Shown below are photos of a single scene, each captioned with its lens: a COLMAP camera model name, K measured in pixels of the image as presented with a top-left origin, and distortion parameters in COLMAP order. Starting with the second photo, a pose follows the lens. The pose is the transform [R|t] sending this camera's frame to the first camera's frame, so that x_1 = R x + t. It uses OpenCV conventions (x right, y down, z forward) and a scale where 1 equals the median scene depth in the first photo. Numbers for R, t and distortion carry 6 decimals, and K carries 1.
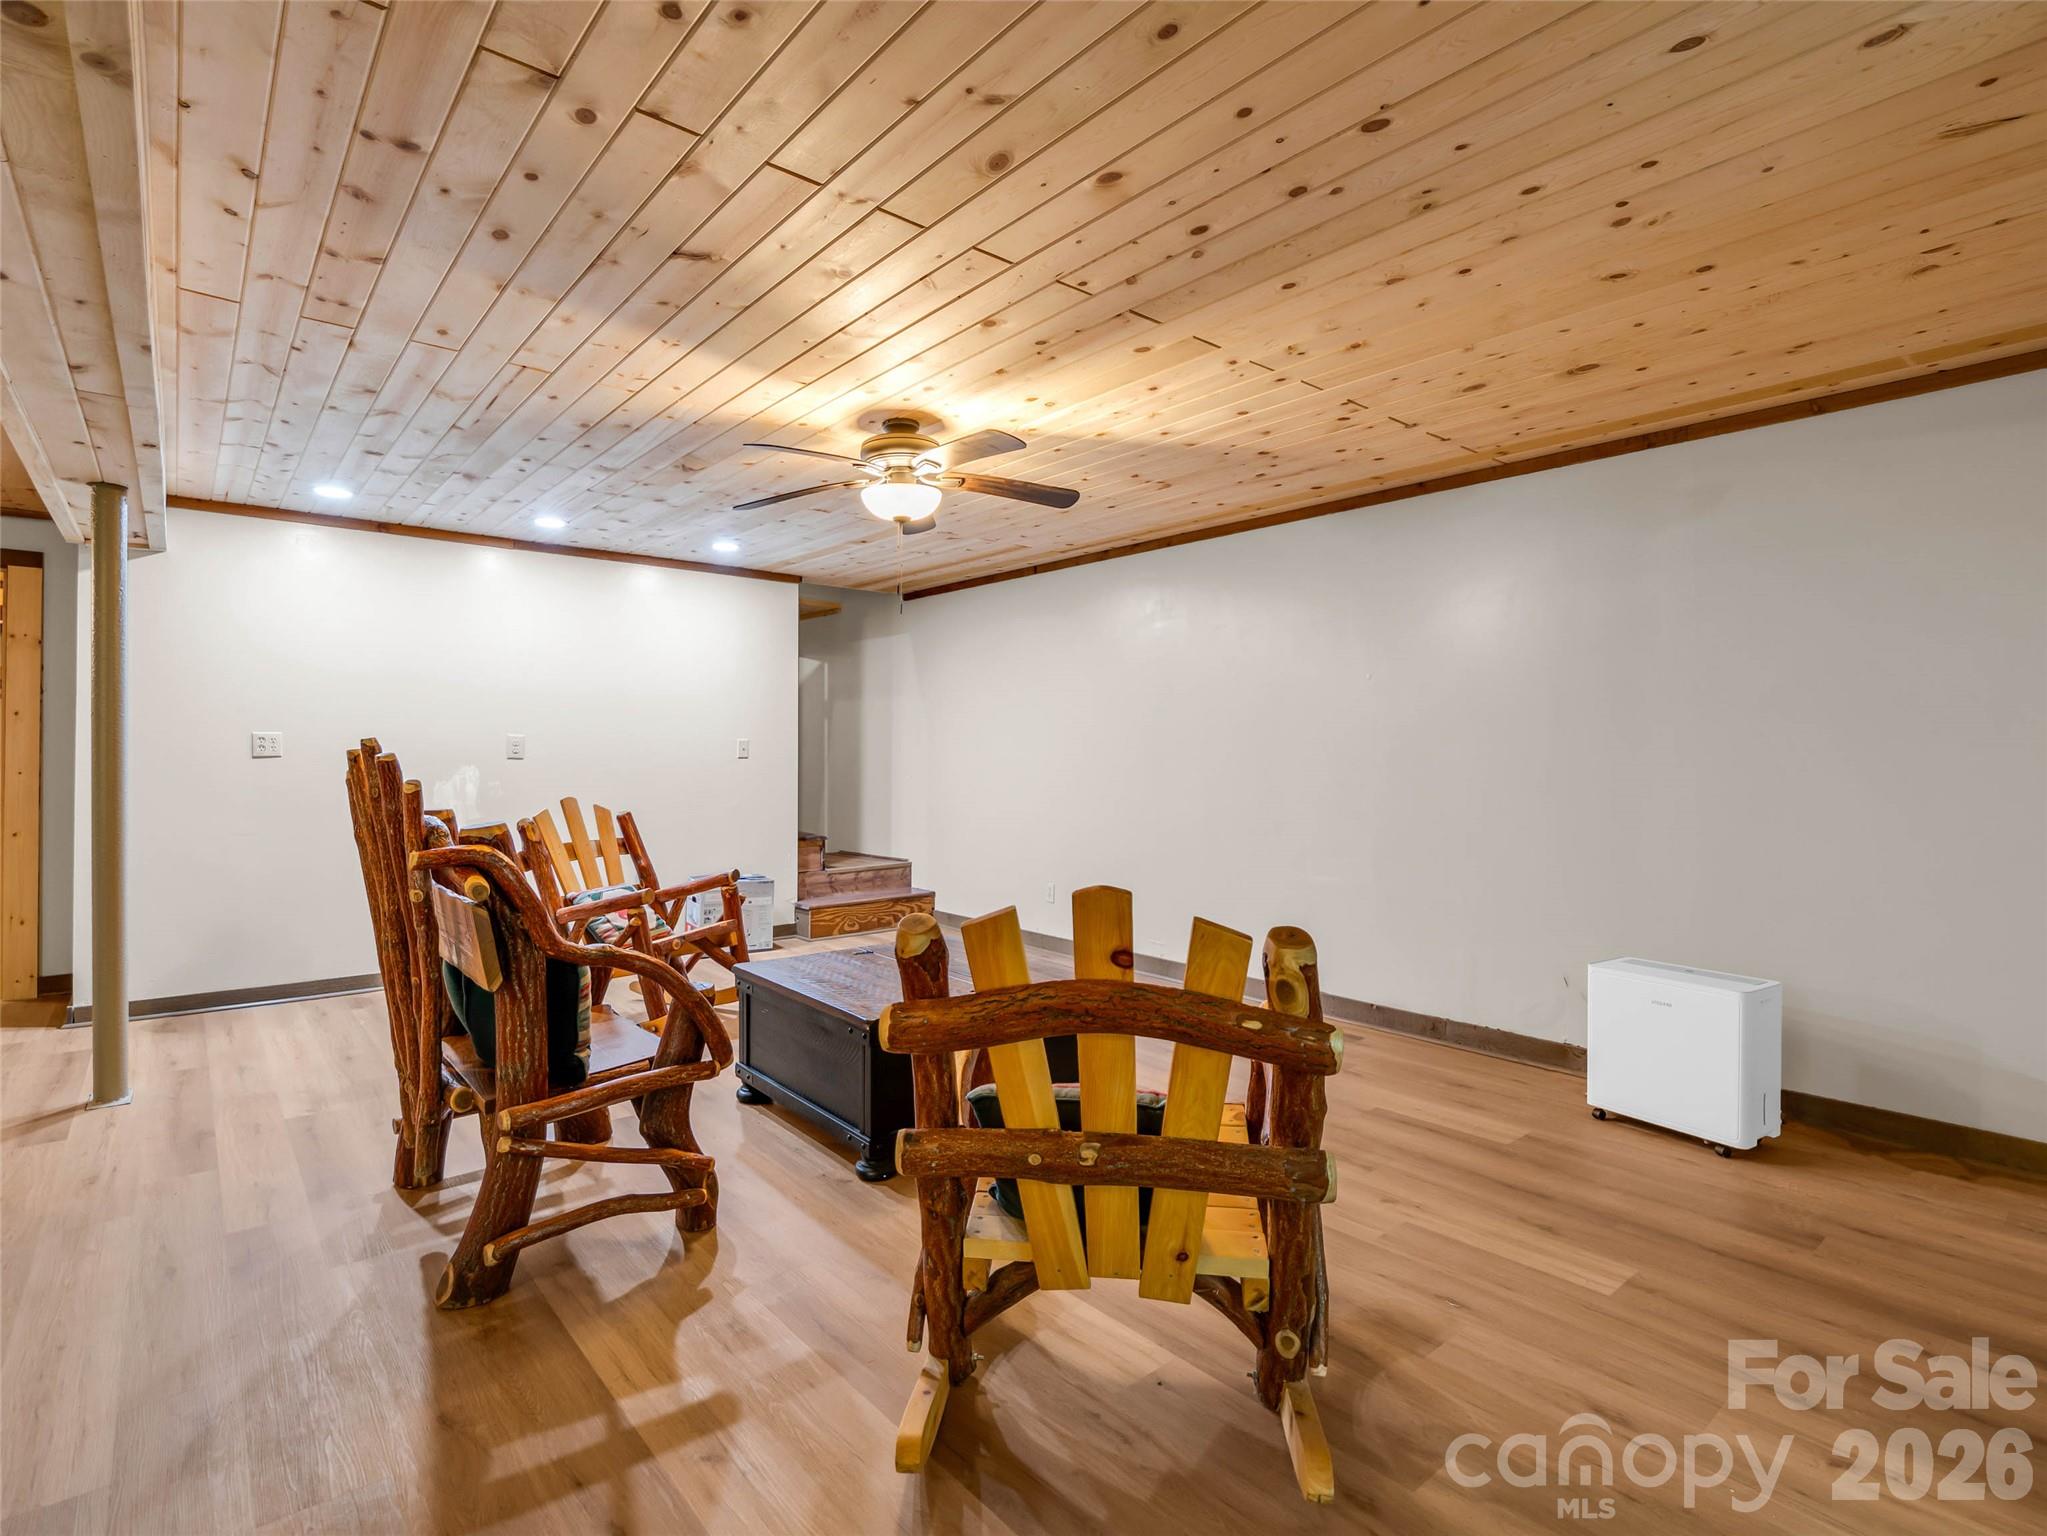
lens RADIAL K [[1019.9, 0, 1008.7], [0, 1019.9, 767.2], [0, 0, 1]] dist [-0.012943, -0.003692]
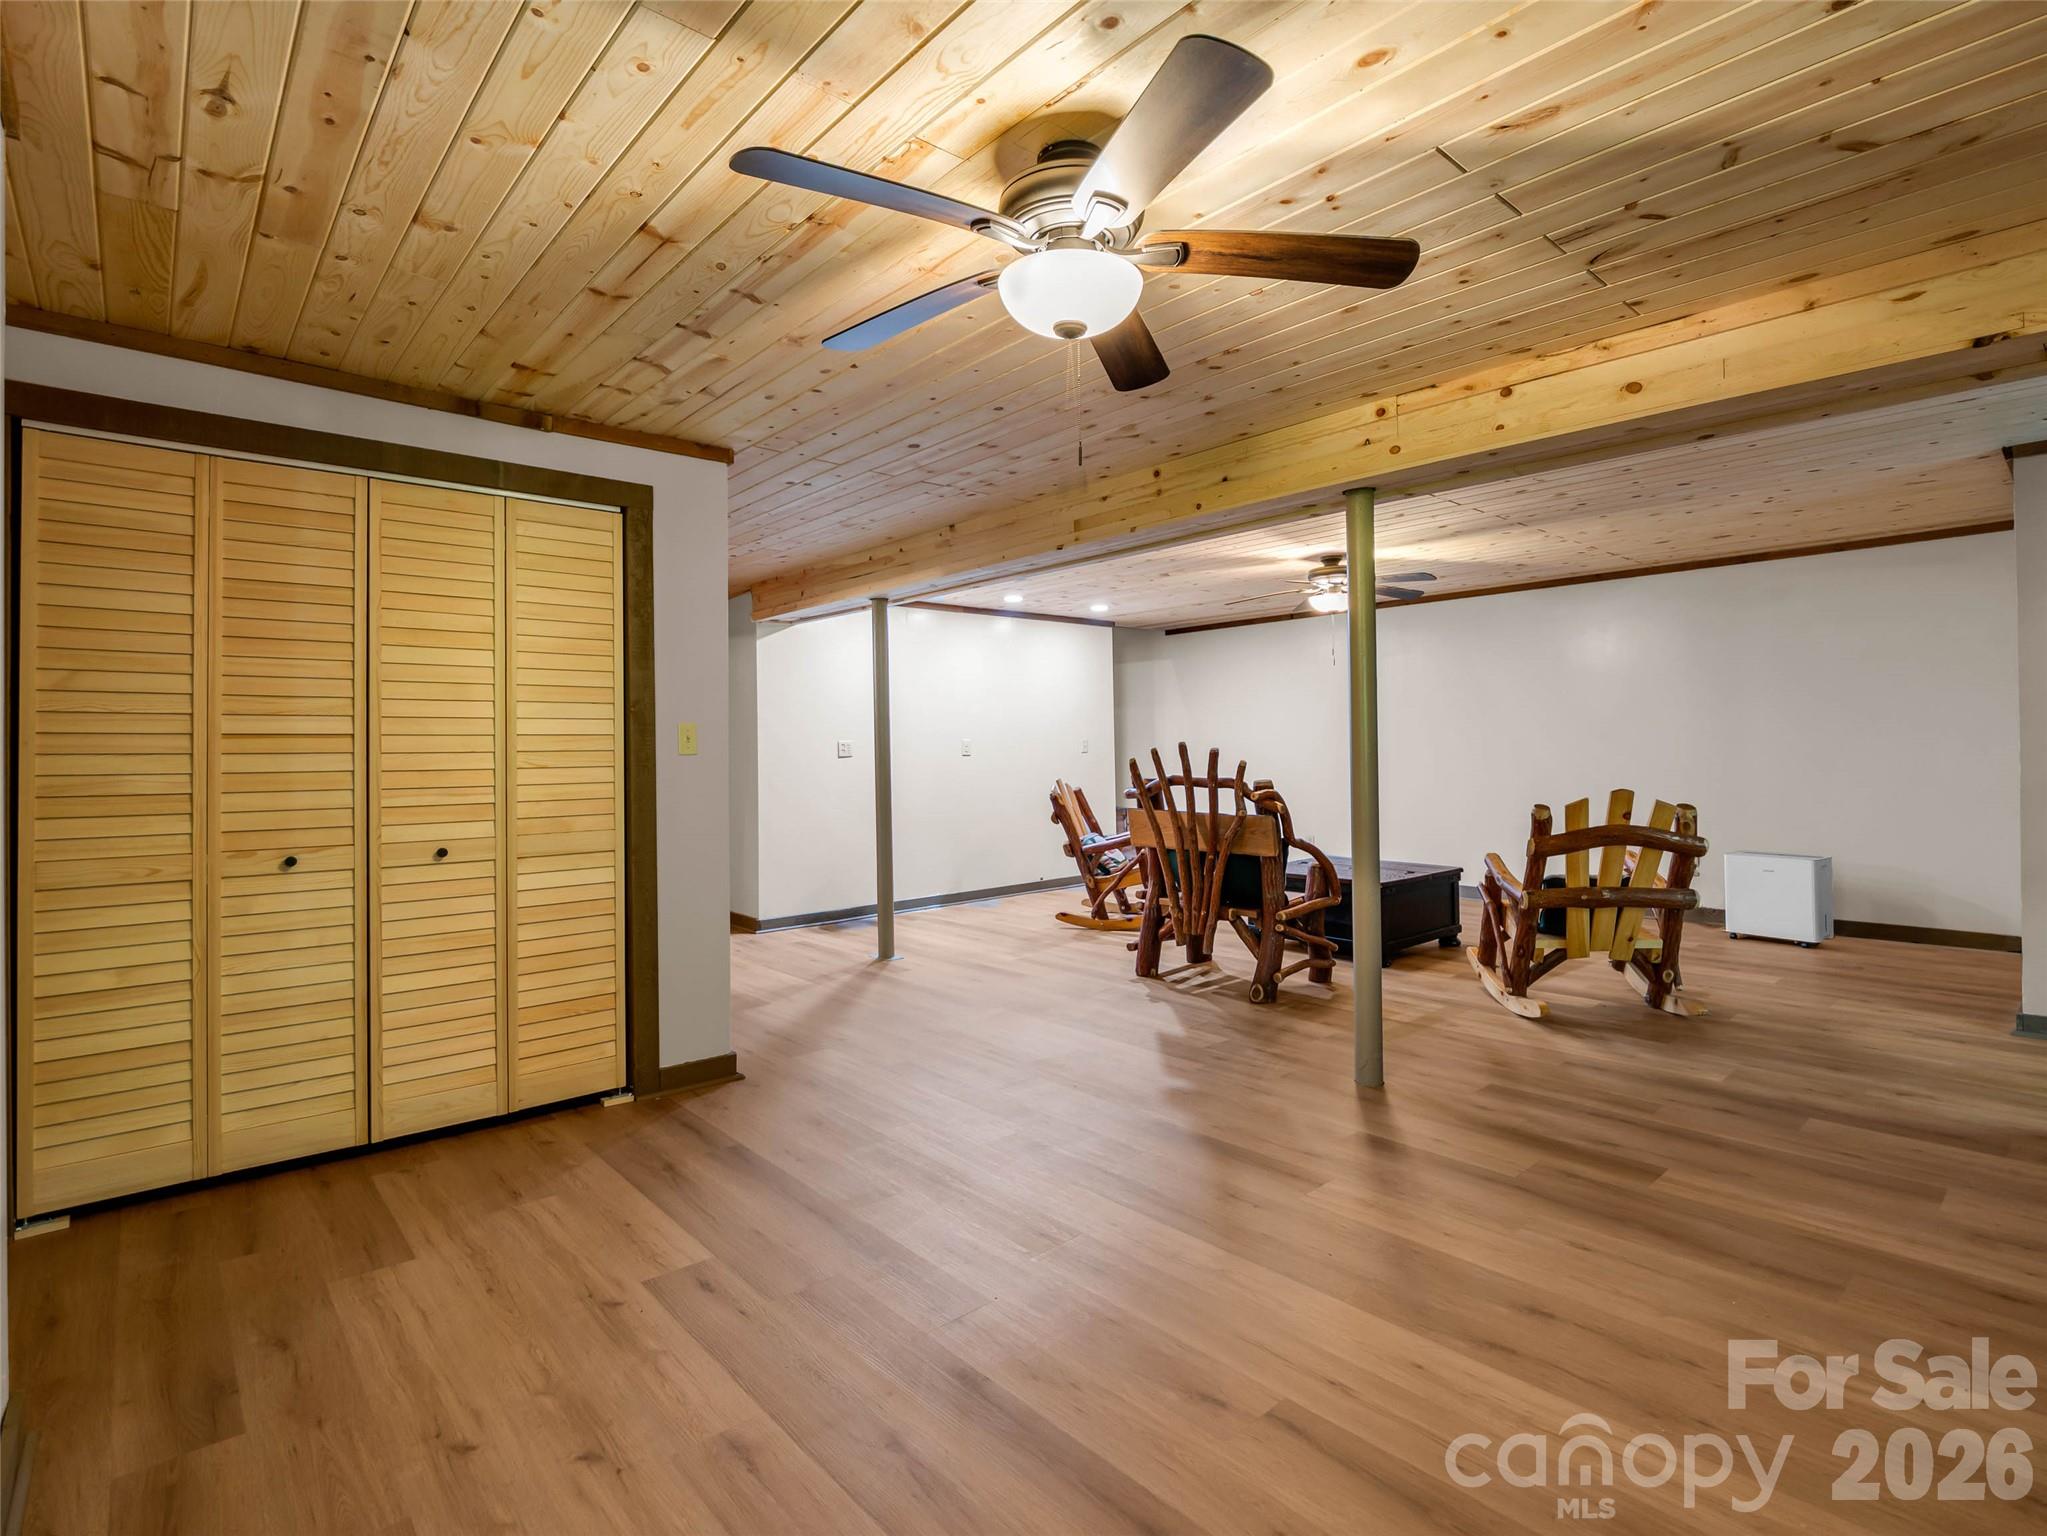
lens RADIAL K [[1019.9, 0, 1041.4], [0, 1019.9, 752.7], [0, 0, 1]] dist [-0.012943, -0.003692]
pose [[0.999037, -0.019503, 0.039304, -1.342884], [0.019857, 0.999765, -0.008640, 0.007399], [-0.039126, 0.009412, 0.999190, -1.430645]]
